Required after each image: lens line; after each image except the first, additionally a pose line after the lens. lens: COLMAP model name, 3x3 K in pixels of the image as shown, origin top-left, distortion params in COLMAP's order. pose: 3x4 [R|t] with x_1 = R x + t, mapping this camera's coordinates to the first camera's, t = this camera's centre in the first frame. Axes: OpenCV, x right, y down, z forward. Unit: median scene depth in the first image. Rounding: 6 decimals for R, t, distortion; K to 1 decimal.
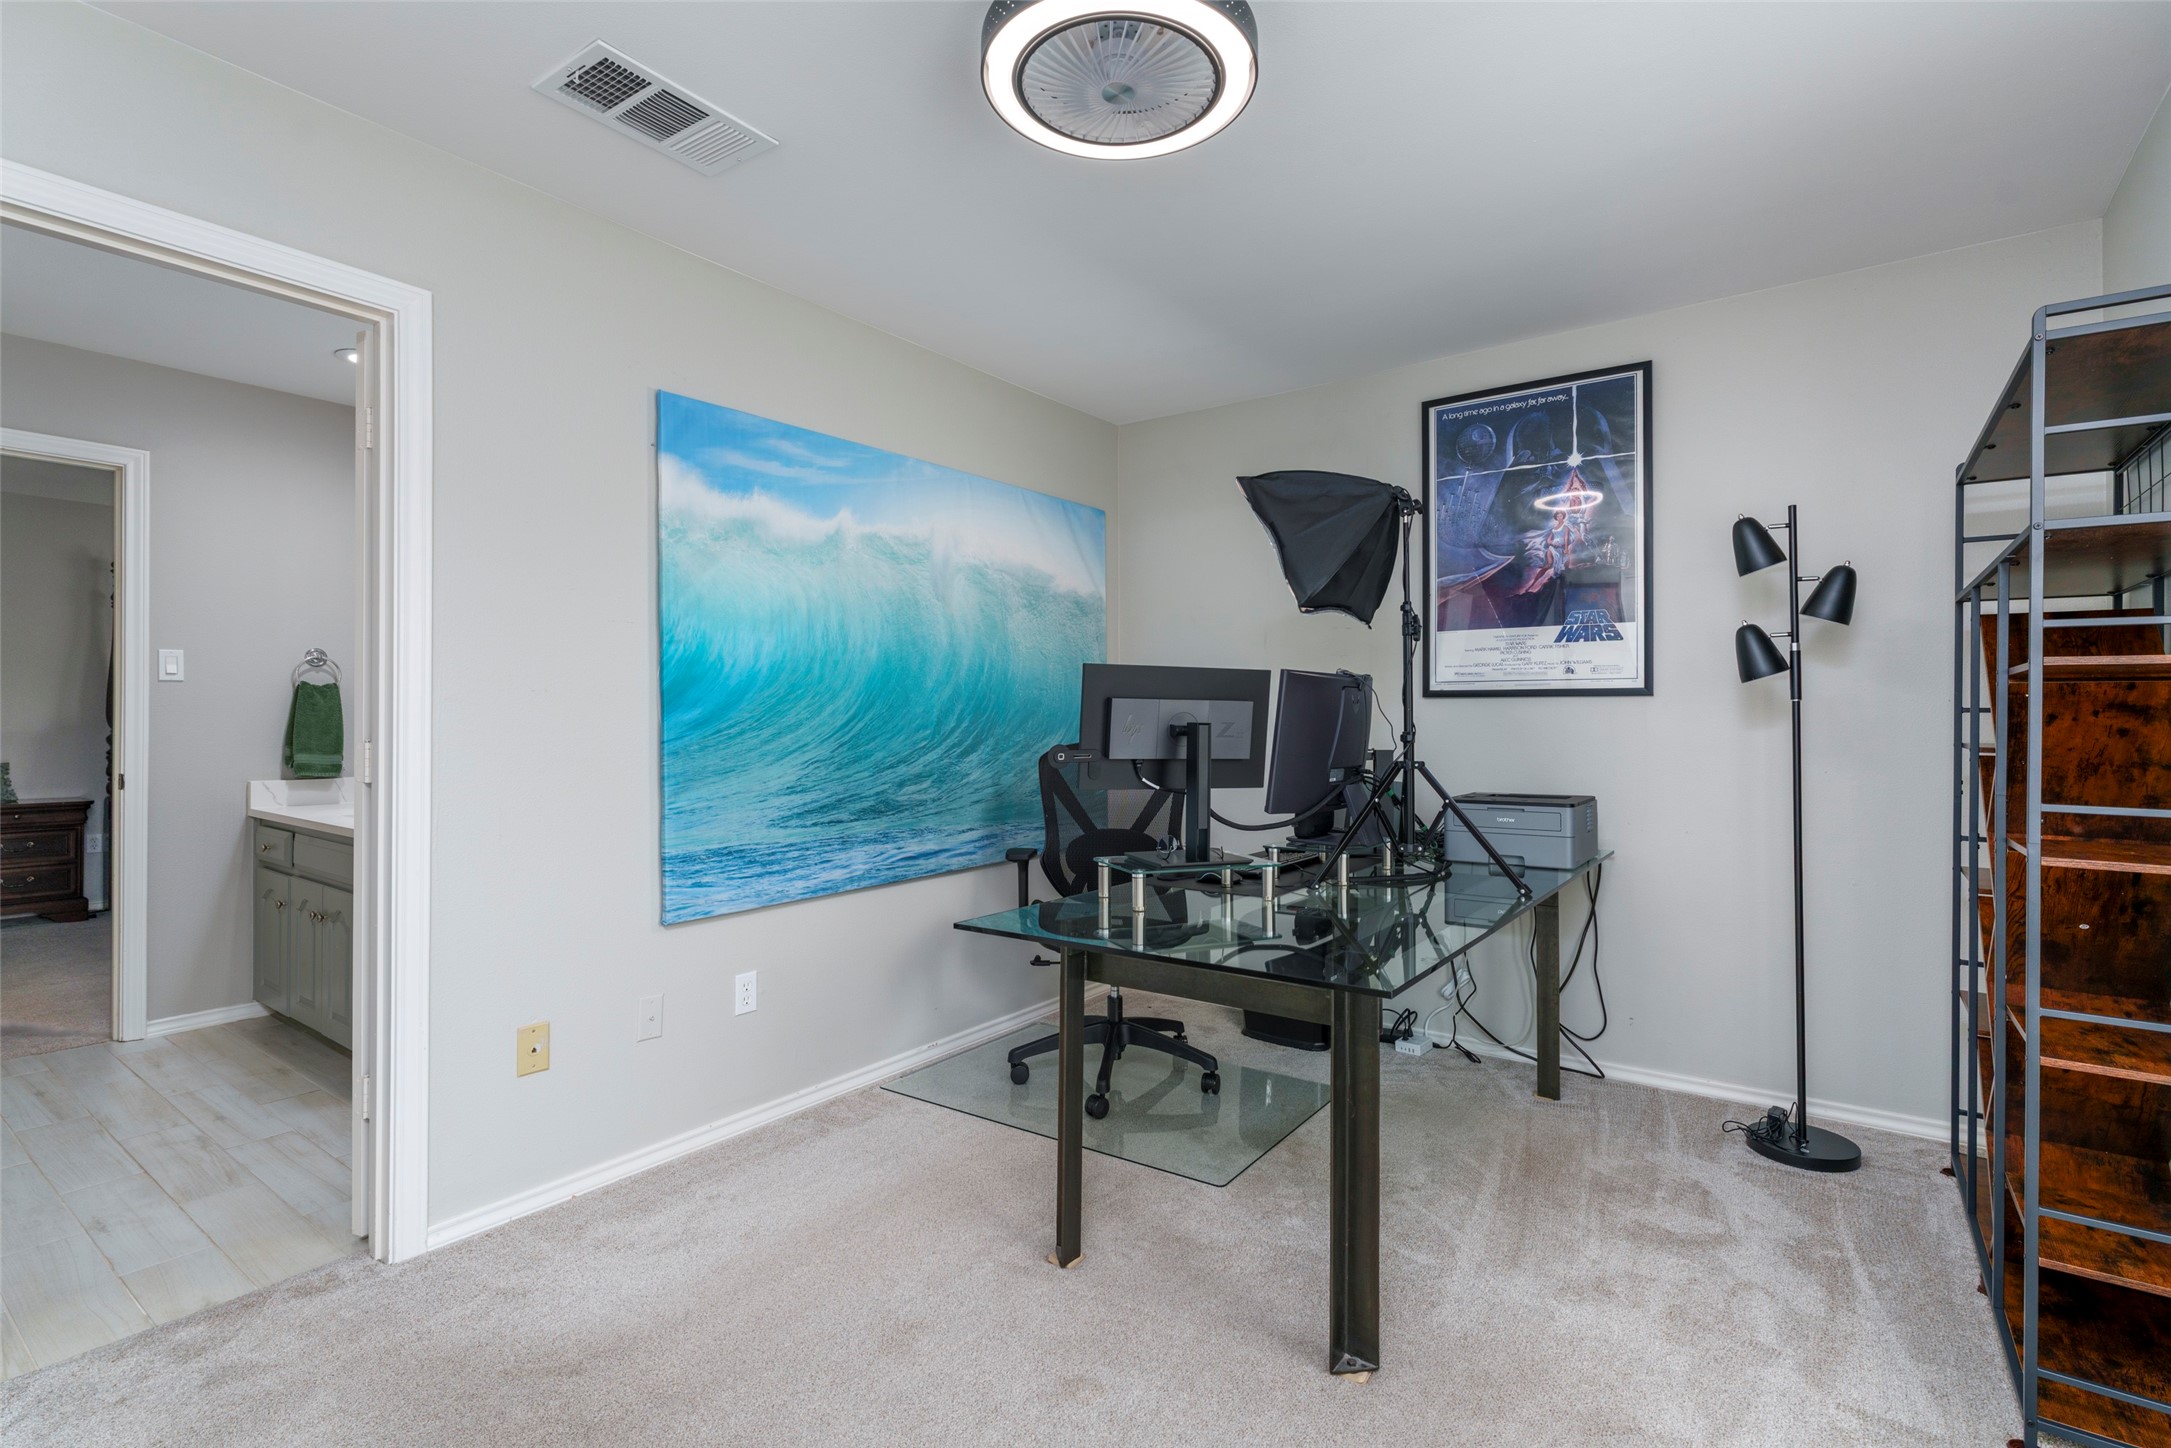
lens RADIAL K [[998.9, 0, 1088.0], [0, 998.9, 719.5], [0, 0, 1]] dist [-0.003457, -0.000270]
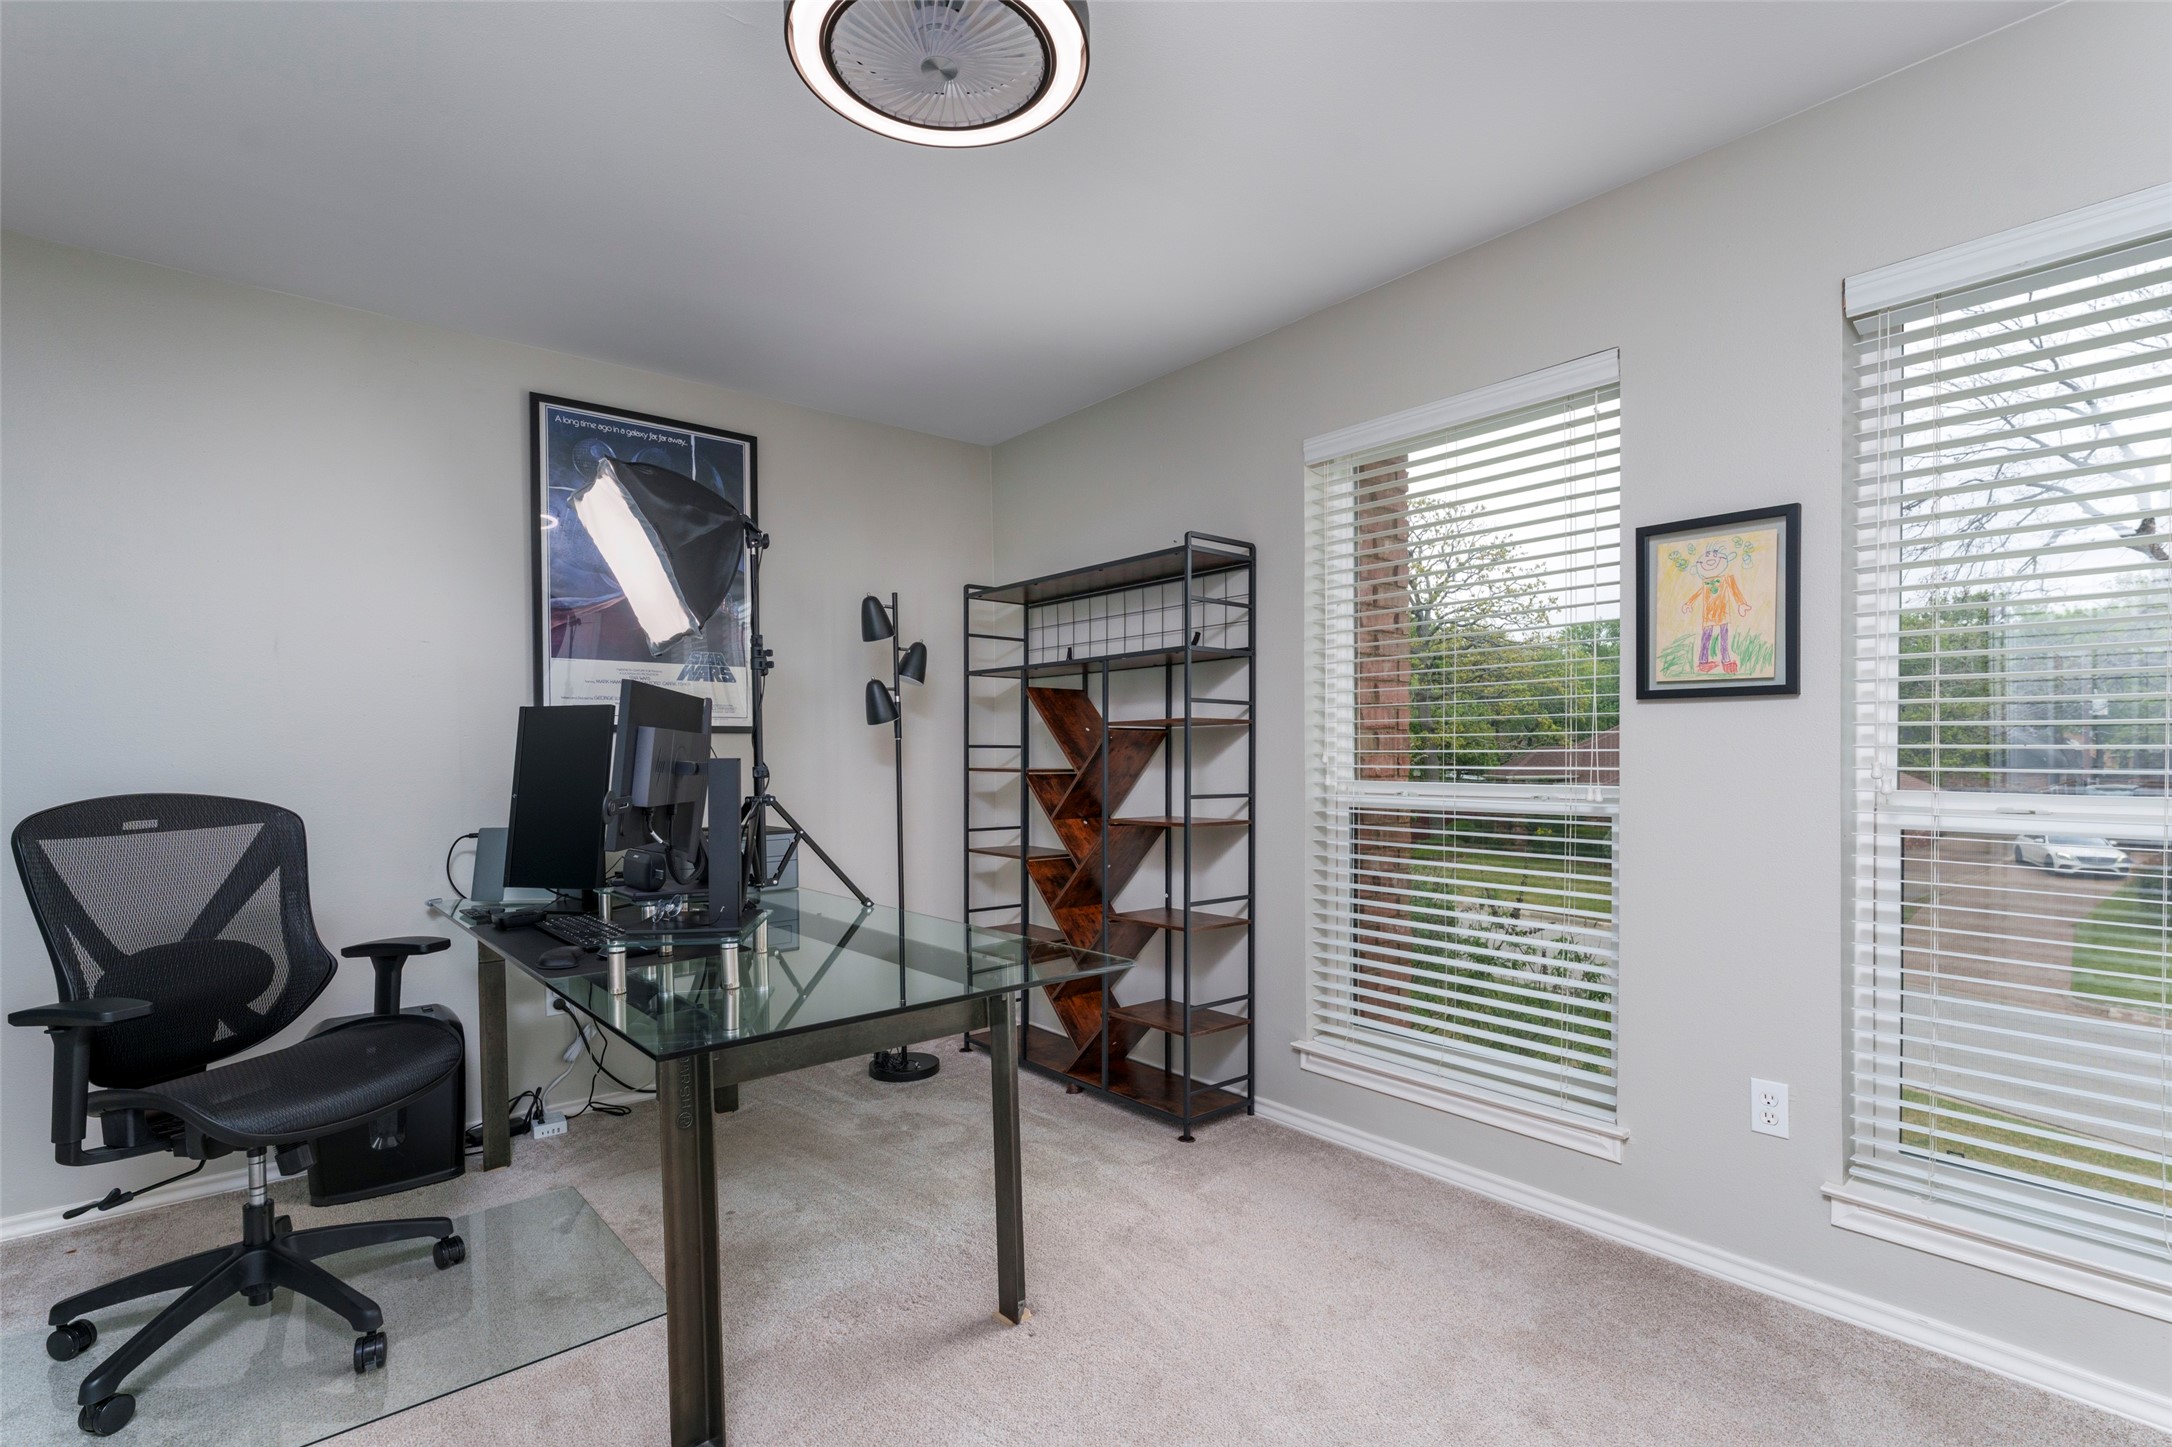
lens RADIAL K [[1027.8, 0, 1086.3], [0, 1027.8, 771.8], [0, 0, 1]] dist [0.002086, 0.000261]
pose [[0.236212, -0.024239, 0.971399, -0.577364], [0.006744, 0.999706, 0.023305, -0.005500], [-0.971678, 0.001047, 0.236306, 0.424627]]
